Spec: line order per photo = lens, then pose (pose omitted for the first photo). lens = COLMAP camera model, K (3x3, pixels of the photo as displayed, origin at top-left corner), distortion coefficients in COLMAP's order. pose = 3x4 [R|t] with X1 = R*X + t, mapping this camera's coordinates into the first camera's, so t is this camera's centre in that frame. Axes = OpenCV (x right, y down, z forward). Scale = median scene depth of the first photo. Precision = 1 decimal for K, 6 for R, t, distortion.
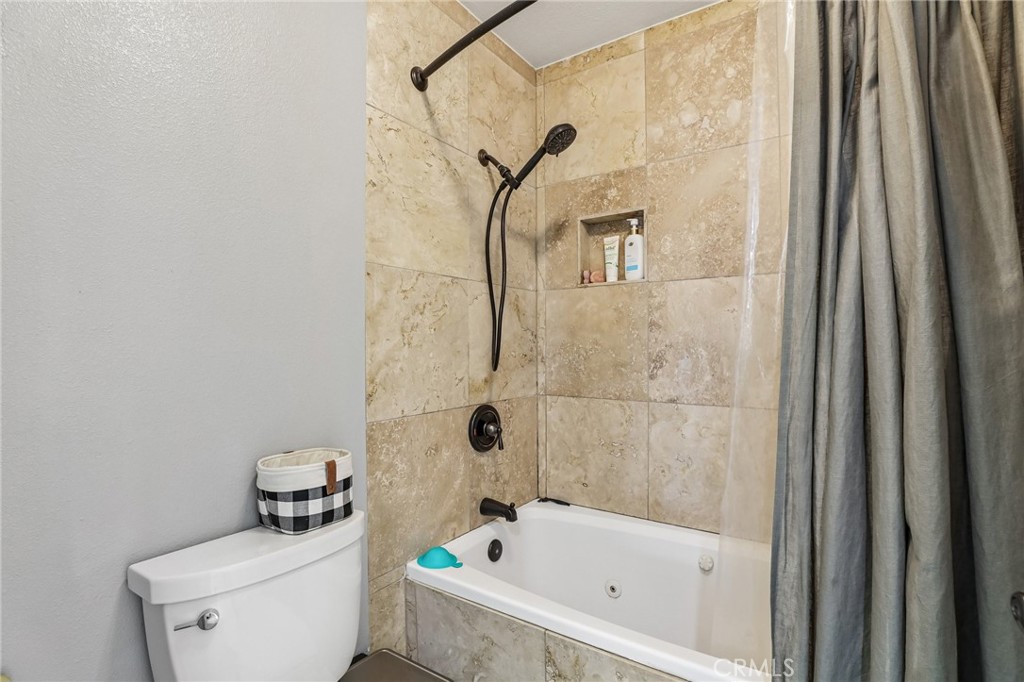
lens RADIAL K [[477.2, 0, 517.5], [0, 477.2, 343.1], [0, 0, 1]] dist [-0.039861, 0.009681]
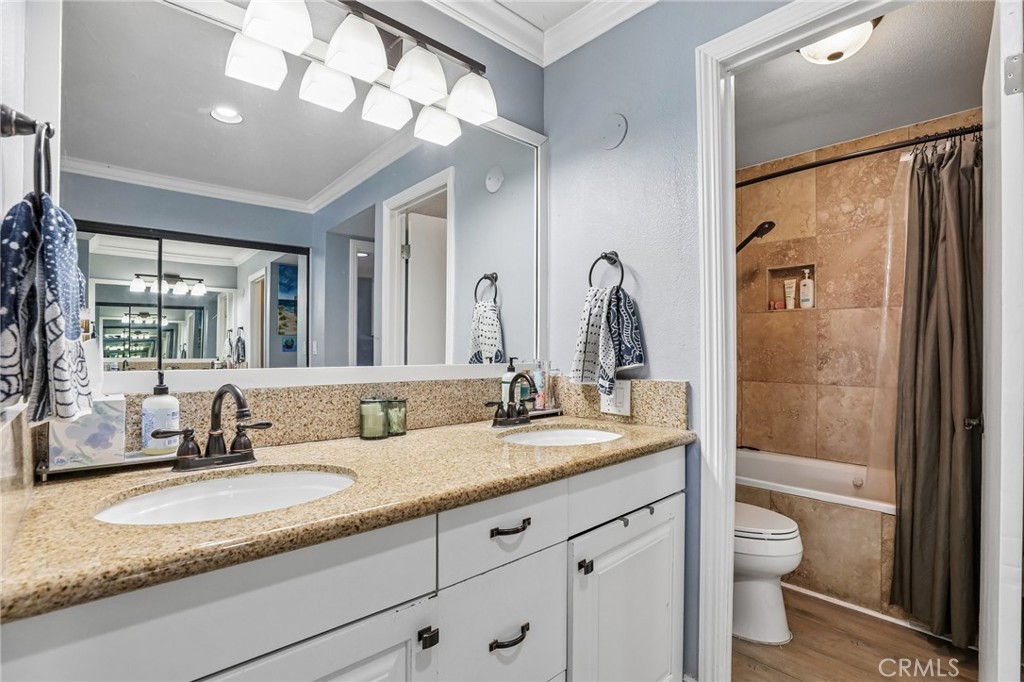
lens RADIAL K [[477.2, 0, 515.6], [0, 477.2, 347.9], [0, 0, 1]] dist [-0.039861, 0.009681]
pose [[0.973169, 0.005395, -0.230026, -0.358159], [-0.004800, 0.999984, 0.003148, 0.000252], [0.230039, -0.001960, 0.973179, -0.793557]]
